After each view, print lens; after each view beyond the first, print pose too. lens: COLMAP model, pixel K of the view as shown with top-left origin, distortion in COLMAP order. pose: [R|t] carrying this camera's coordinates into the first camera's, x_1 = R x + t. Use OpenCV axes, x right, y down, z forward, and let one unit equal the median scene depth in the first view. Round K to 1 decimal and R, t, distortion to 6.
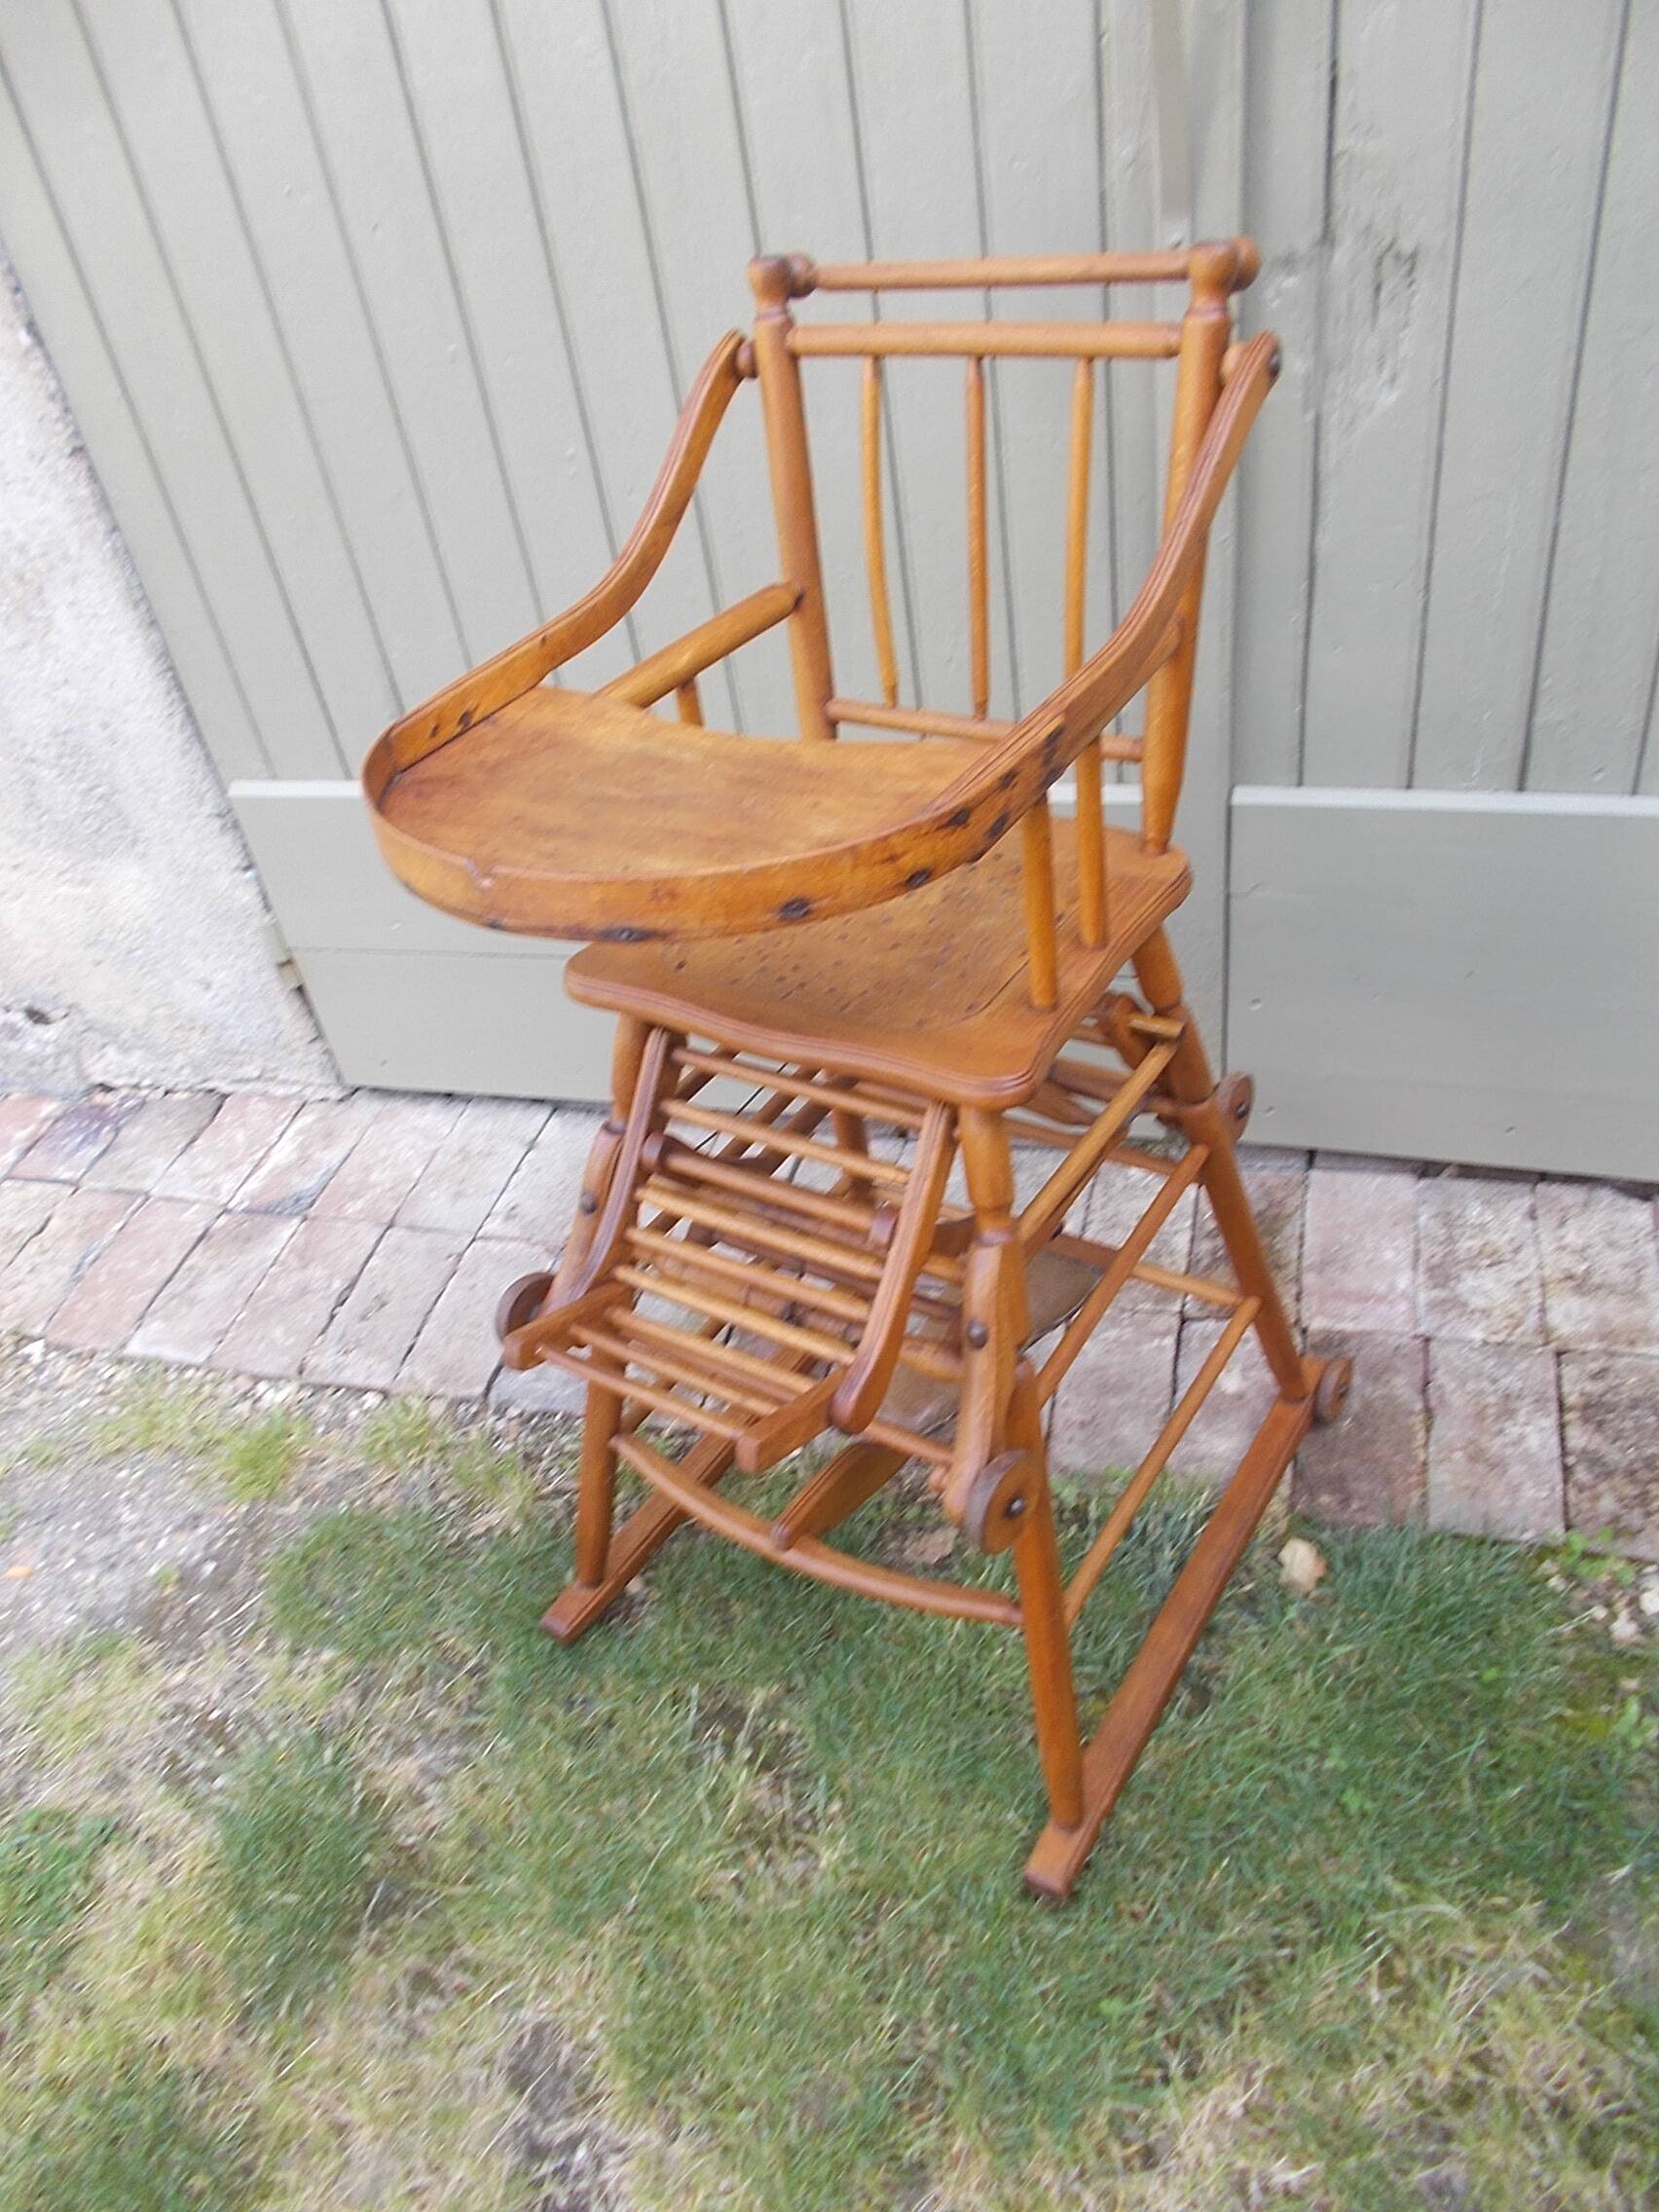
lens RADIAL K [[1669.3, 0, 824.3], [0, 1669.3, 1130.7], [0, 0, 1]] dist [0.008332, -0.014497]
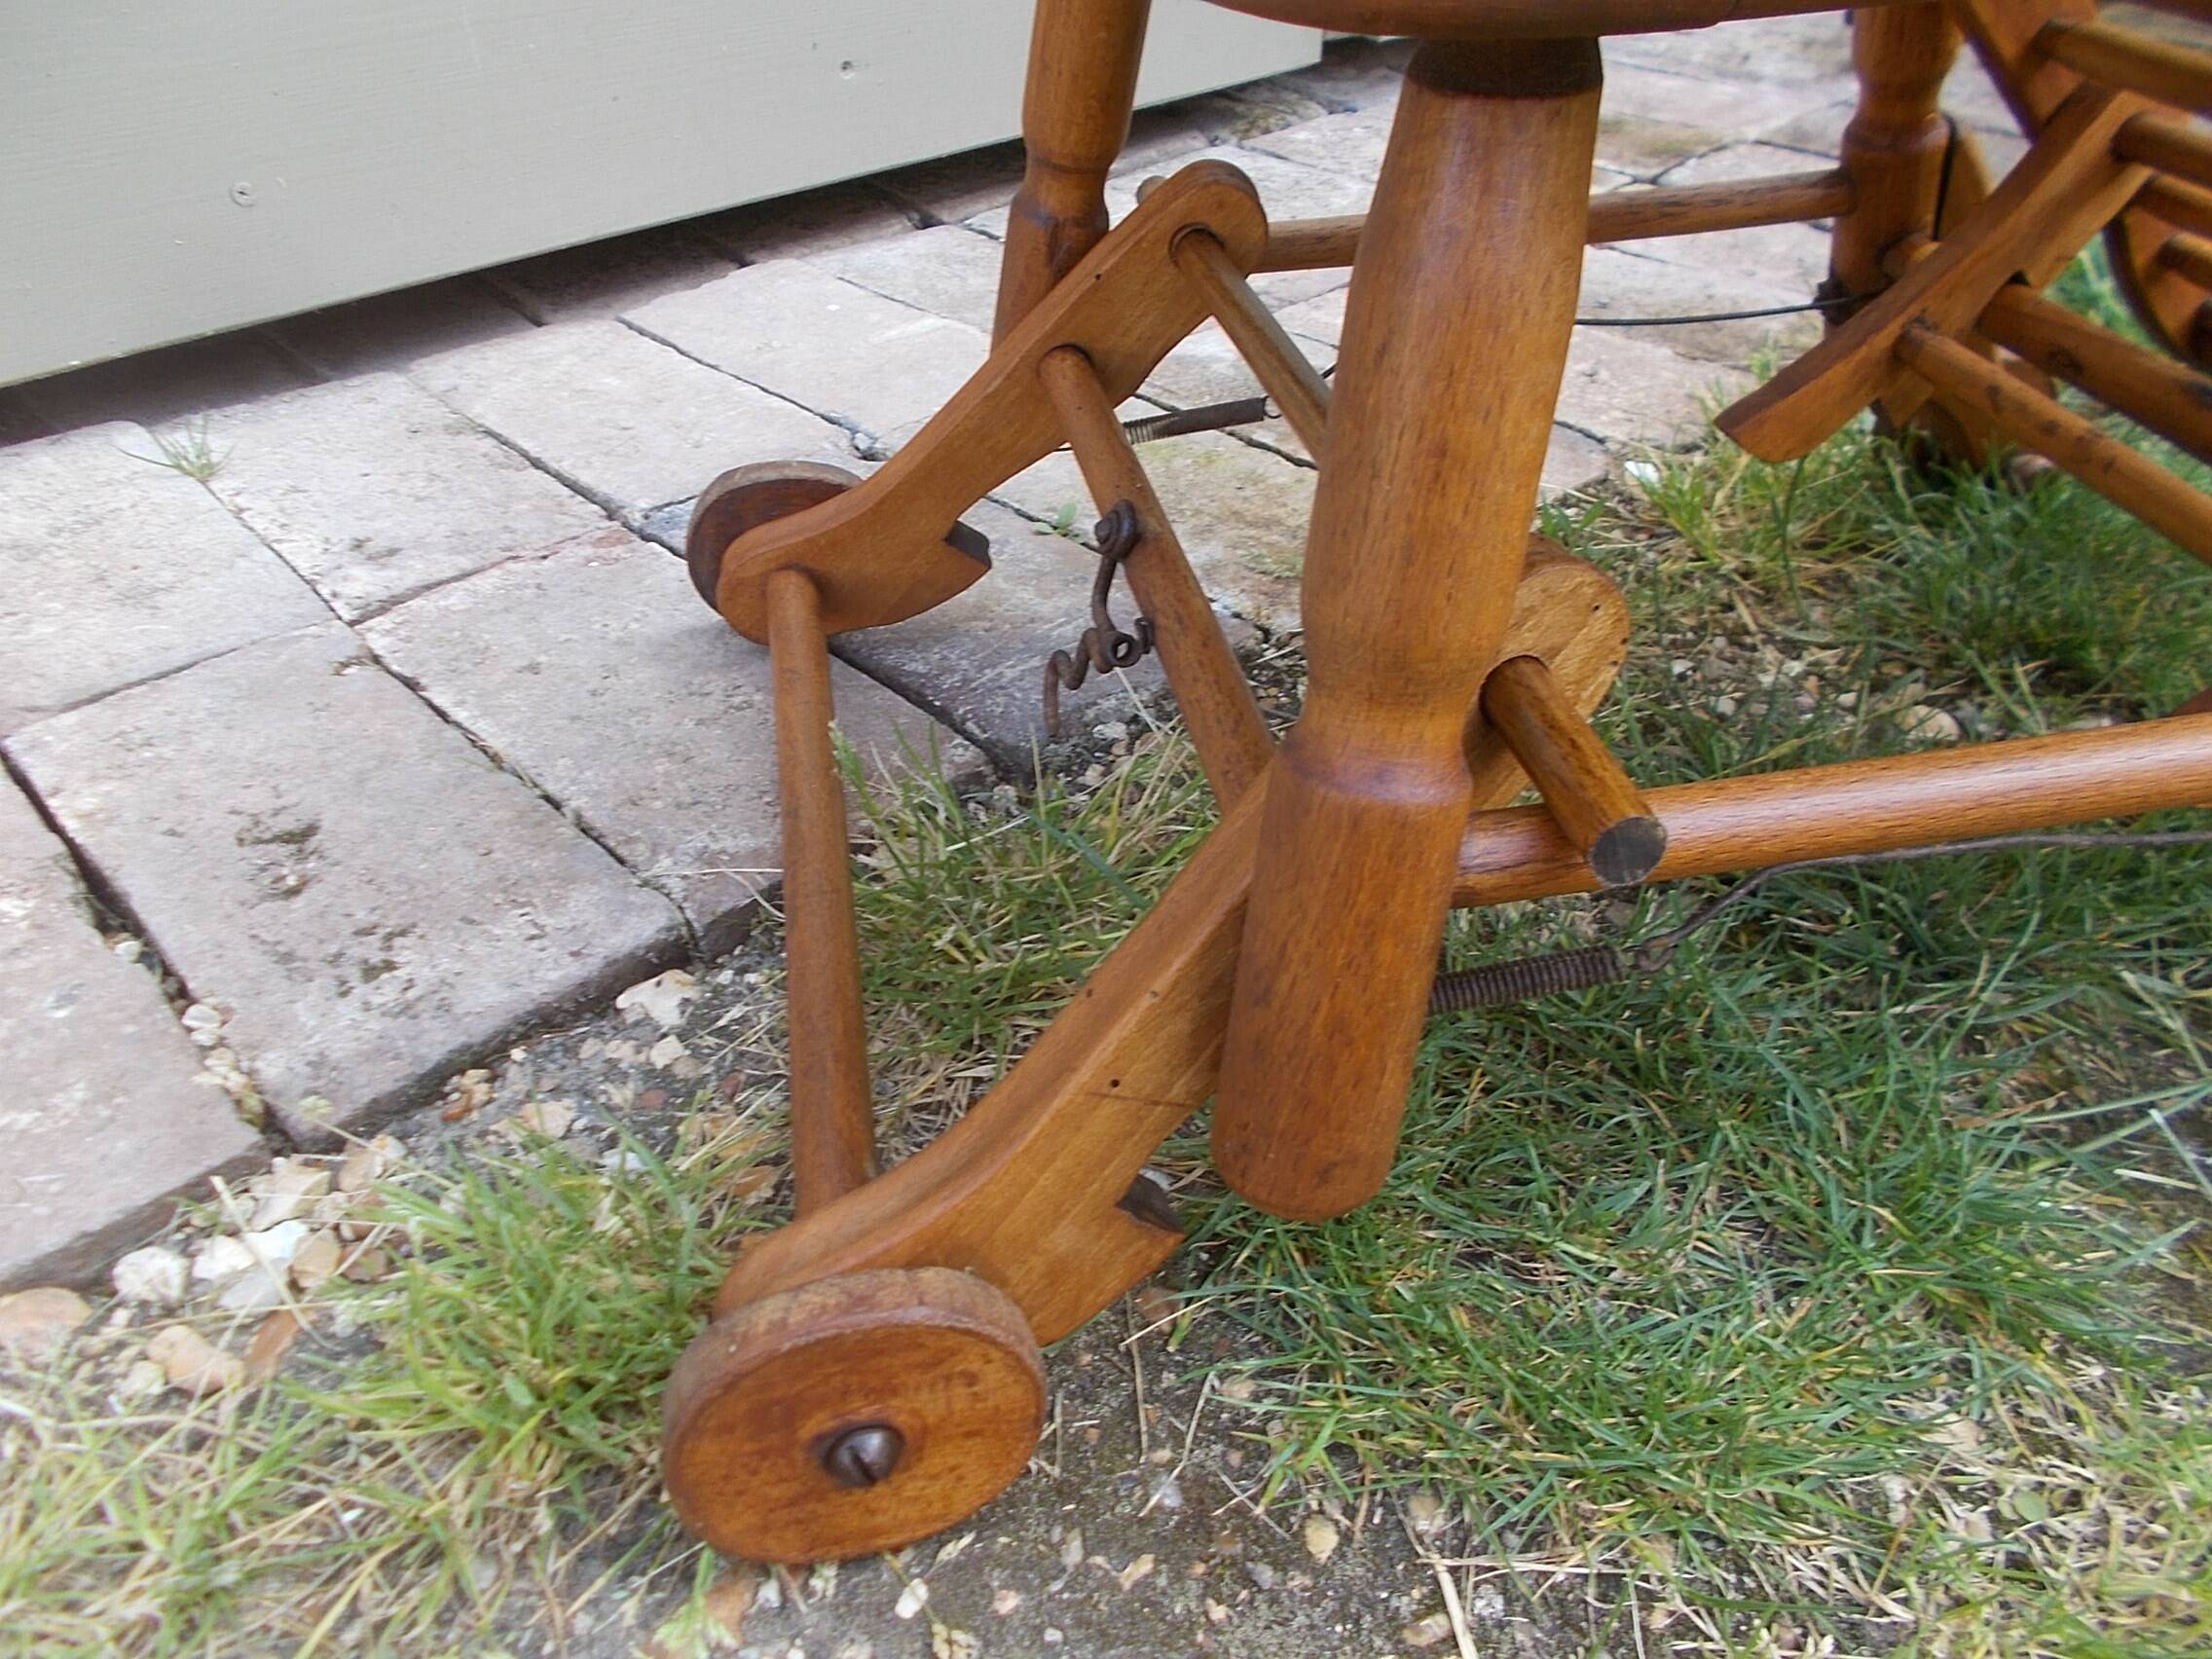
lens RADIAL K [[1665.6, 0, 1096.1], [0, 1665.6, 816.7], [0, 0, 1]] dist [0.010978, -0.017581]
pose [[0.525304, -0.384413, 0.759133, -0.511225], [0.474900, 0.872715, 0.113309, 0.170390], [-0.706063, 0.300991, 0.640998, 0.946936]]
